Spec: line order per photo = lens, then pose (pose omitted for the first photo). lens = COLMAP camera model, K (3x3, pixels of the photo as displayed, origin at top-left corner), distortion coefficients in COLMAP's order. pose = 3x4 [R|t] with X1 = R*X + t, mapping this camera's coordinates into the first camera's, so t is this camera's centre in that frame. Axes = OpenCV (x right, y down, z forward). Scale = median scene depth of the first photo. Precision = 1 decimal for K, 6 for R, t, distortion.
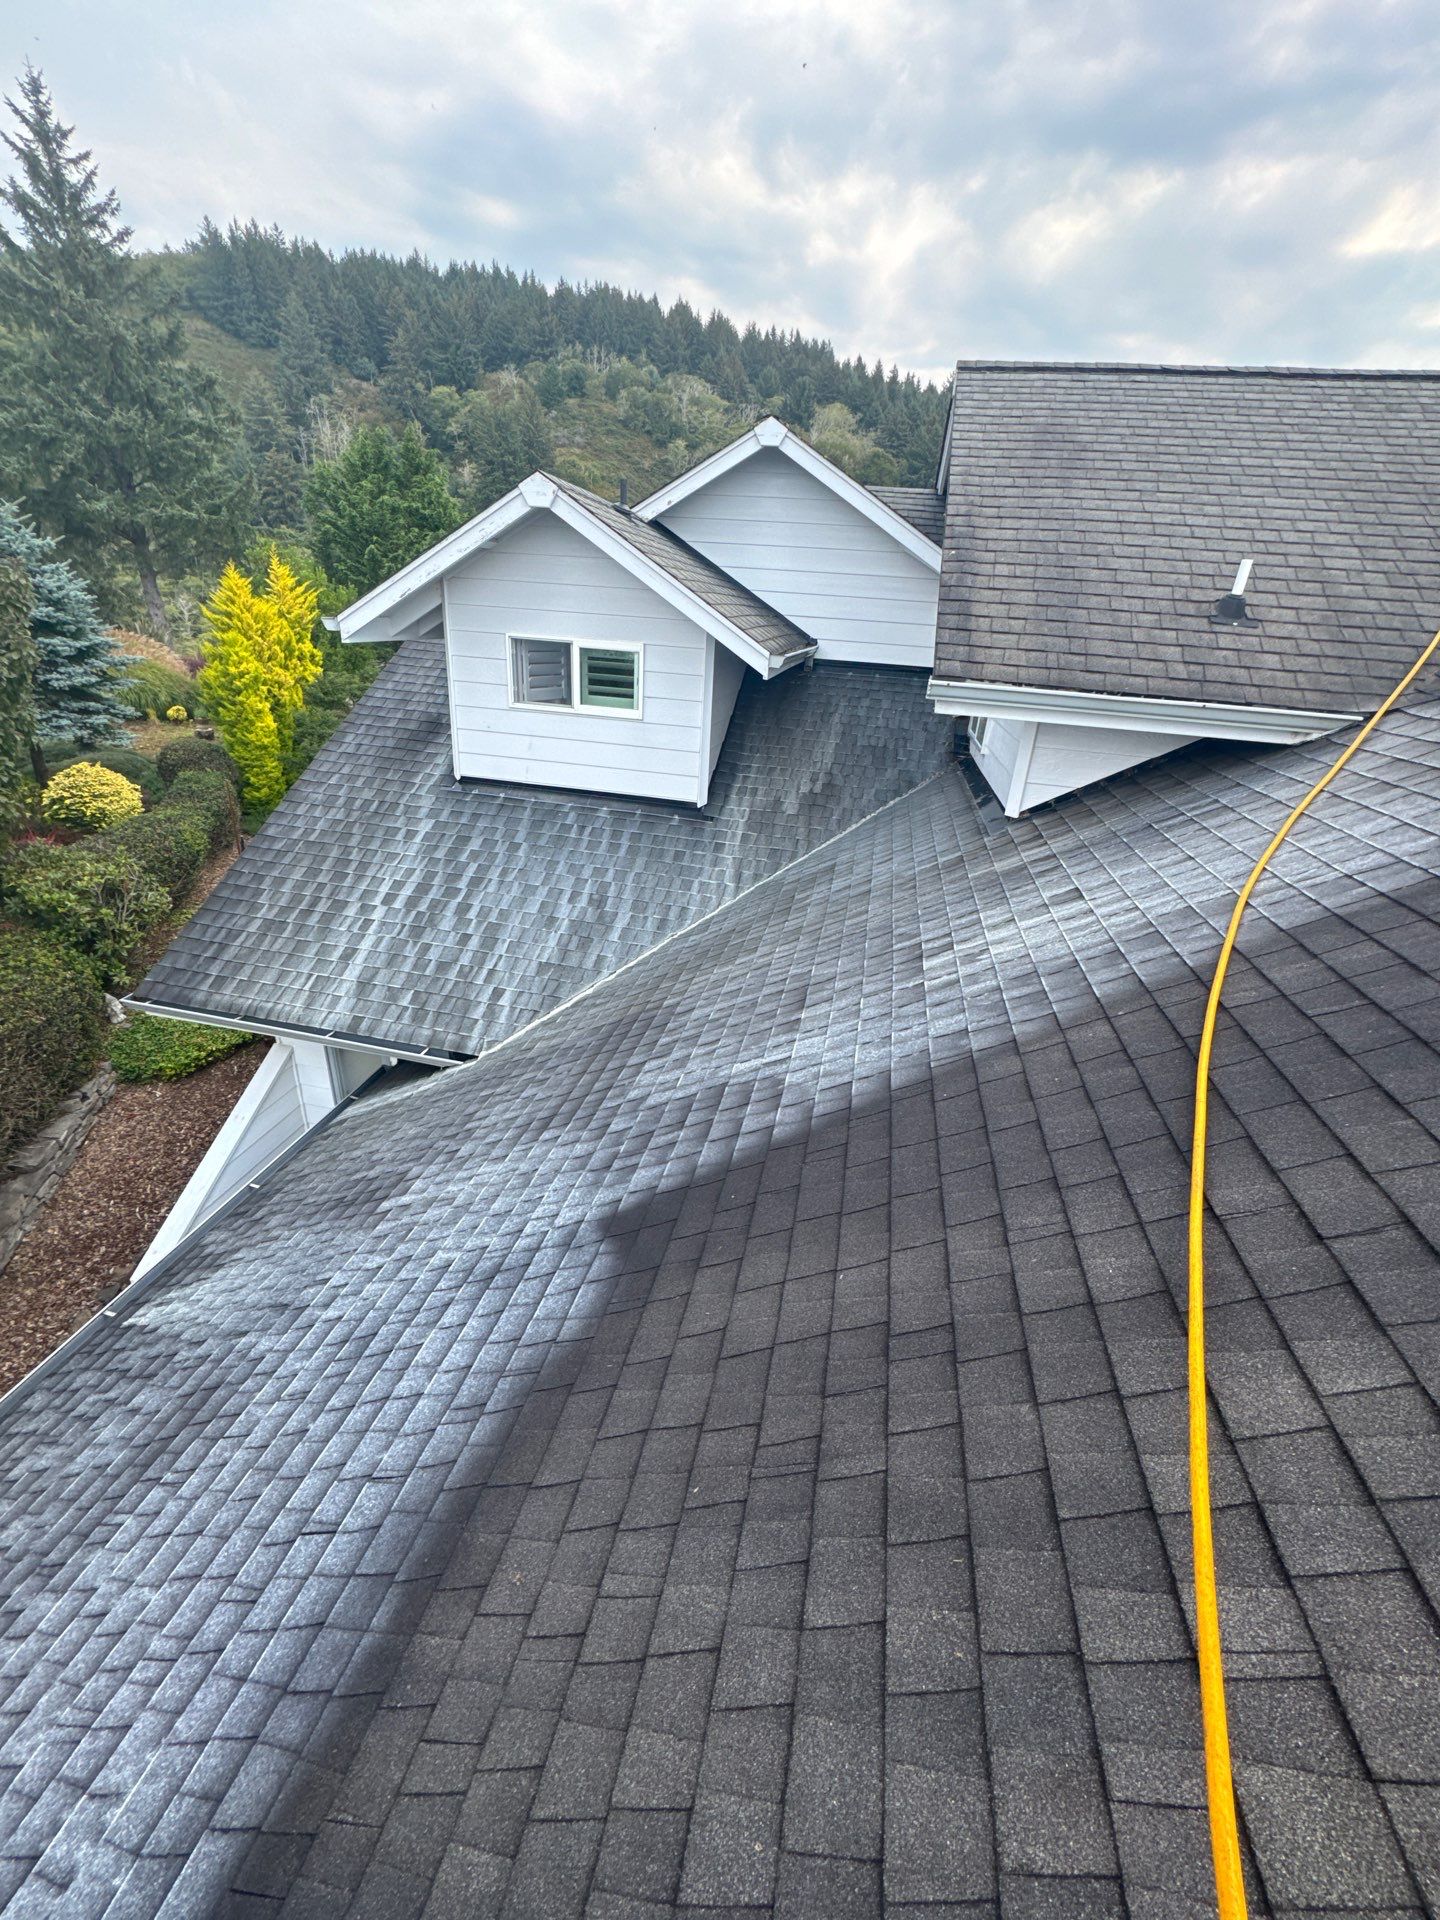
lens RADIAL K [[763.8, 0, 716.5], [0, 763.8, 957.8], [0, 0, 1]] dist [-0.000619, -0.000100]
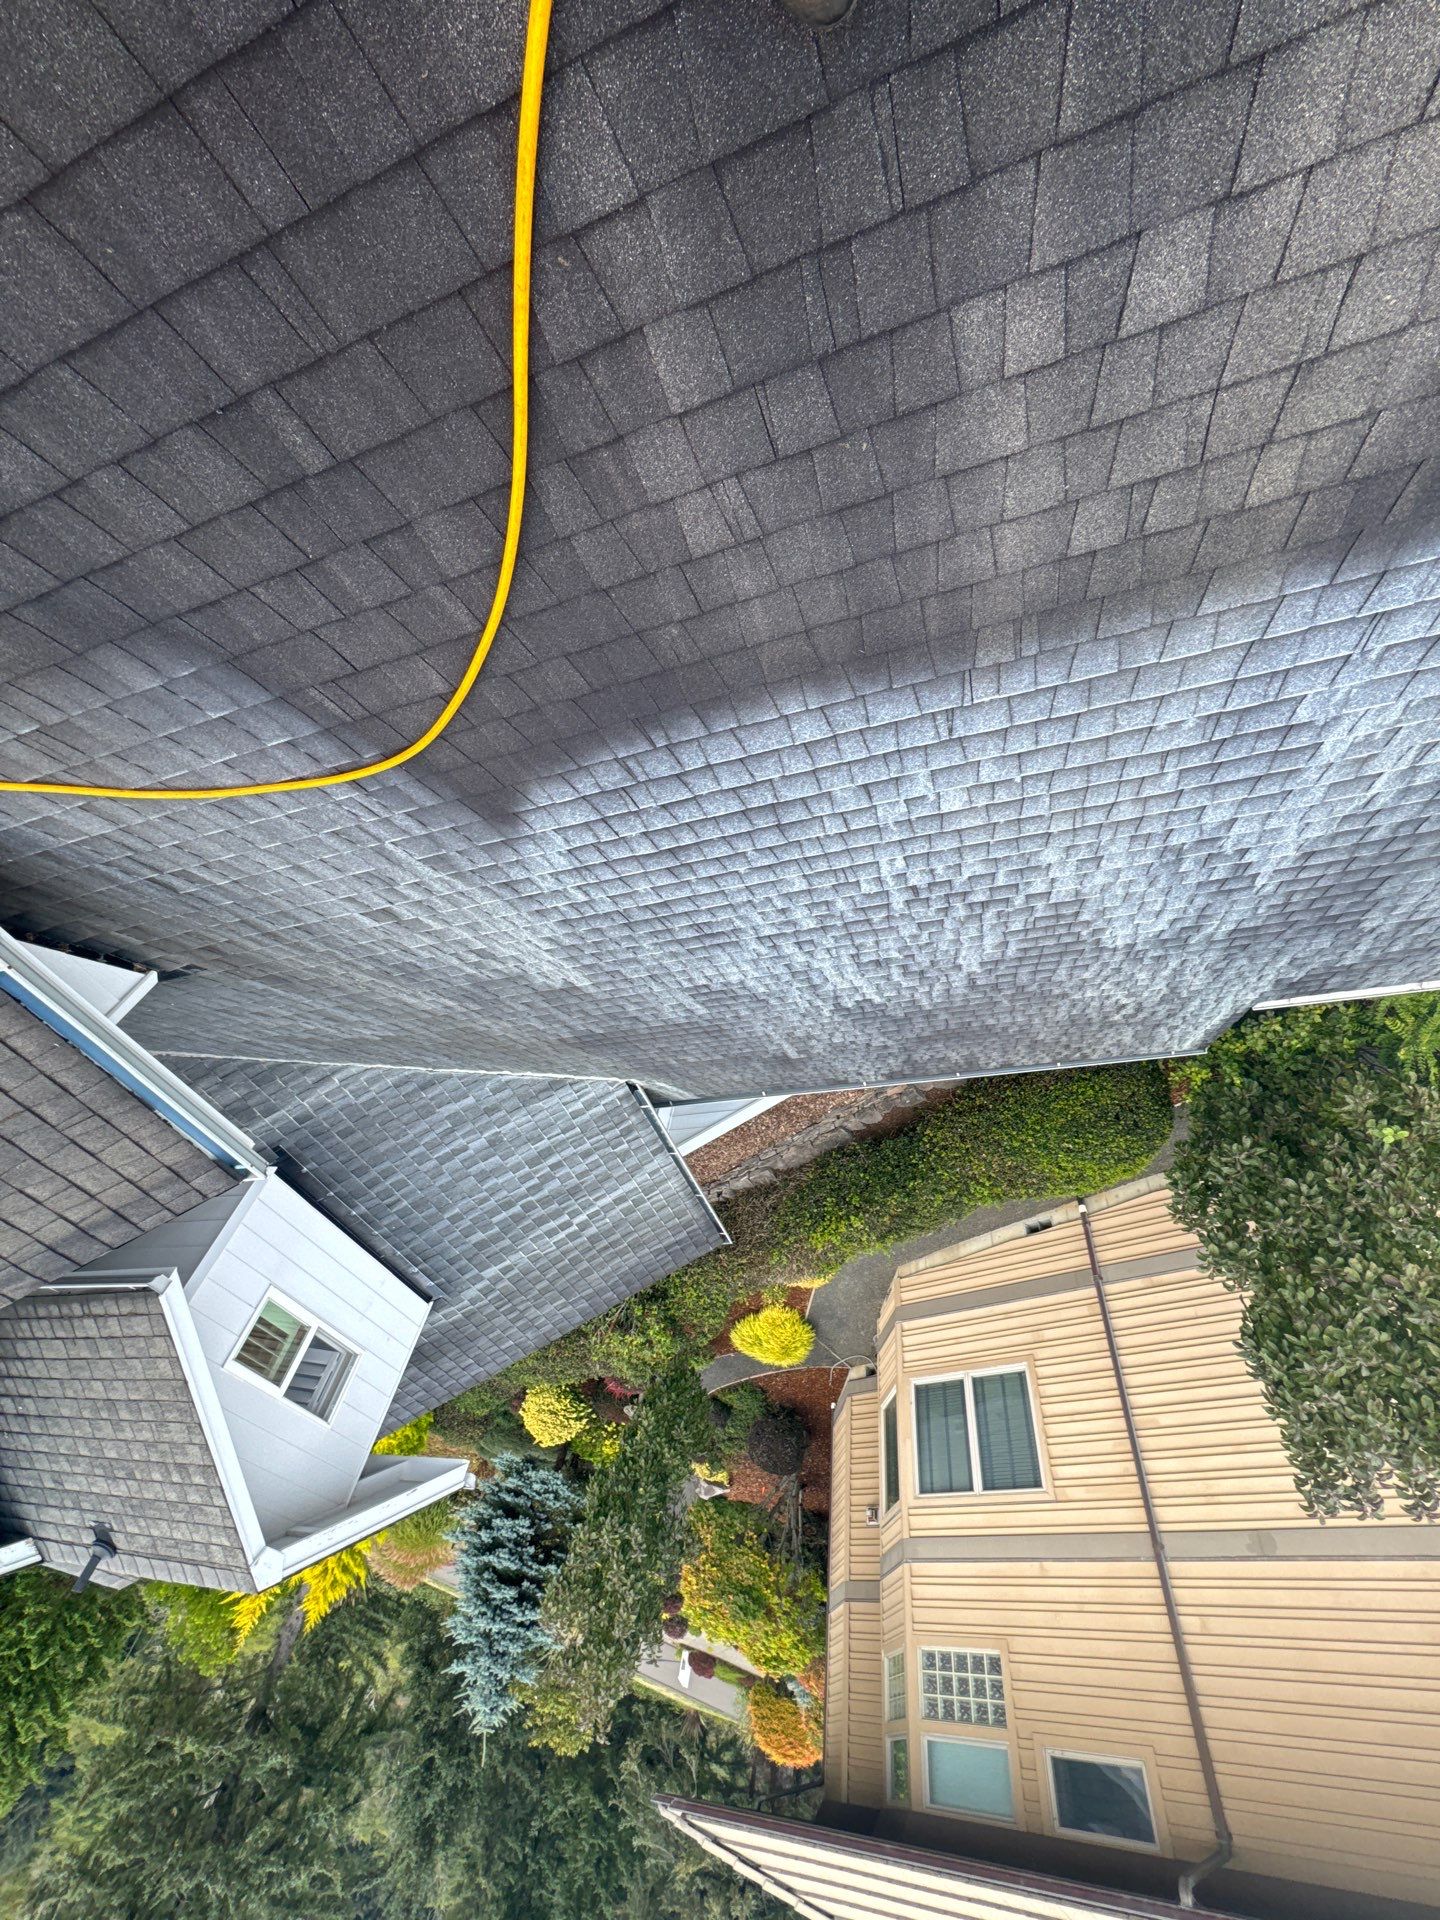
lens RADIAL K [[763.8, 0, 719.2], [0, 763.8, 963.5], [0, 0, 1]] dist [-0.000619, -0.000100]
pose [[-0.510704, -0.642556, -0.571230, 0.408882], [0.452257, -0.765835, 0.457122, -0.204133], [-0.731194, -0.024889, 0.681715, 0.008638]]
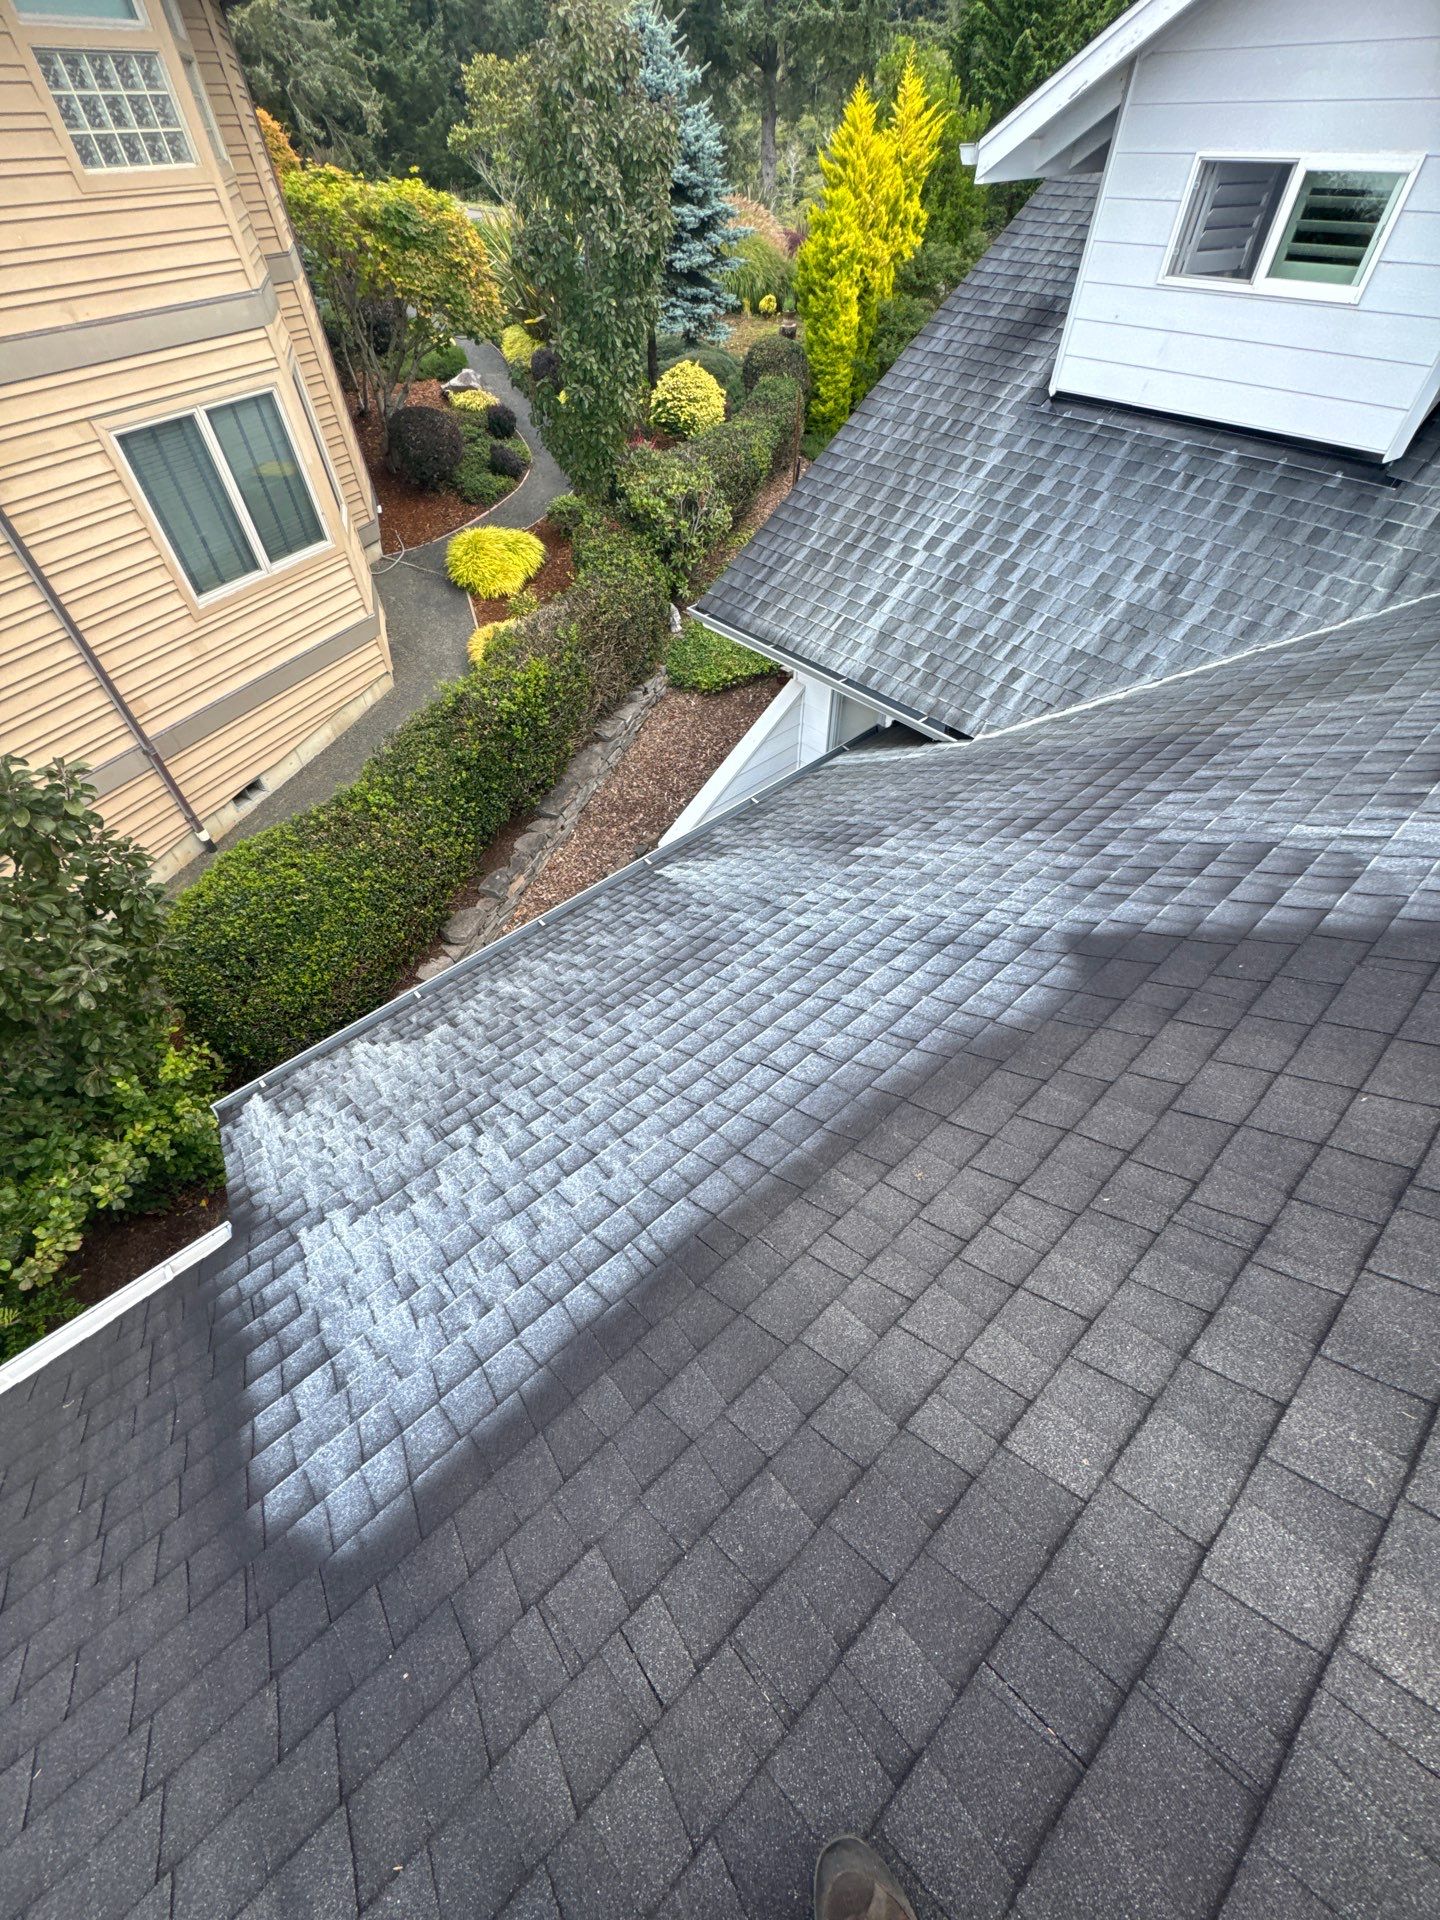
lens RADIAL K [[763.8, 0, 720.8], [0, 763.8, 955.1], [0, 0, 1]] dist [-0.000619, -0.000100]
pose [[0.806671, 0.384919, -0.448463, -0.028711], [-0.185378, 0.885321, 0.426430, 0.017142], [0.561174, -0.260853, 0.785518, -0.002210]]
